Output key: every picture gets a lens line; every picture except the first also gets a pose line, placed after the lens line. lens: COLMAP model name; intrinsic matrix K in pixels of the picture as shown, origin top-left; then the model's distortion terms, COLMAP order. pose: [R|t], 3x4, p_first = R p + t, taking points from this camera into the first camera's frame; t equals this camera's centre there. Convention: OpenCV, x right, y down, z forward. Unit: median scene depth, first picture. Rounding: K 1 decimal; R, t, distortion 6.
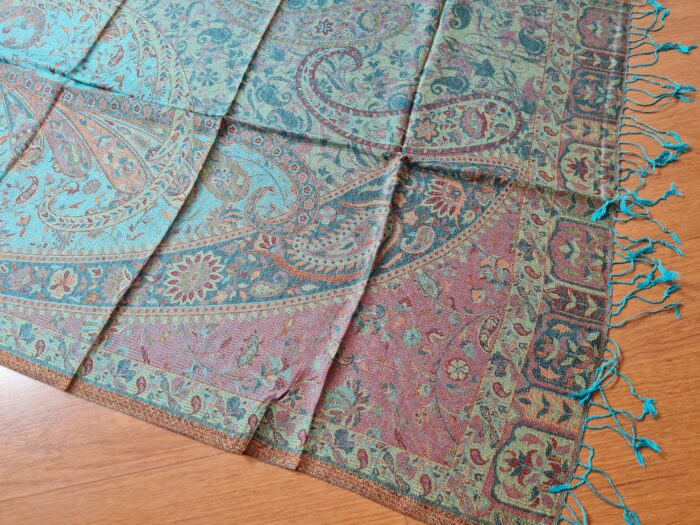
lens RADIAL K [[522.9, 0, 350.0], [0, 522.9, 262.5], [0, 0, 1]] dist [0.014036, -0.009821]
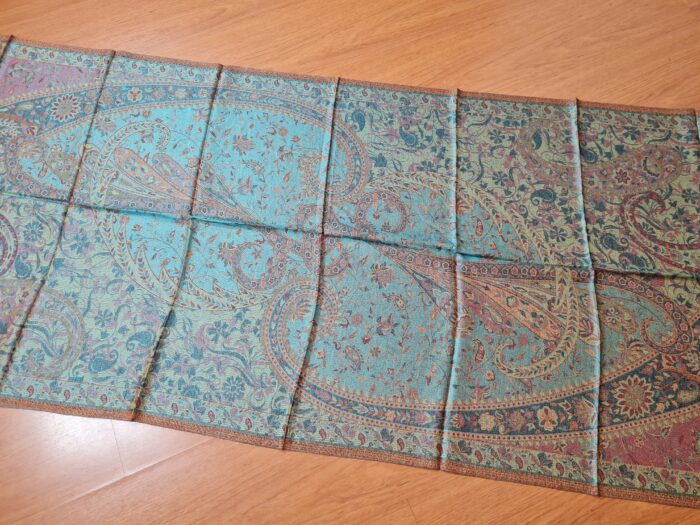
lens RADIAL K [[522.9, 0, 350.0], [0, 522.9, 262.5], [0, 0, 1]] dist [0.014036, -0.009821]
pose [[0.978735, -0.180534, 0.097395, -1.110048], [0.173424, 0.981819, 0.077168, -0.567694], [-0.109556, -0.058636, 0.992250, -0.323889]]
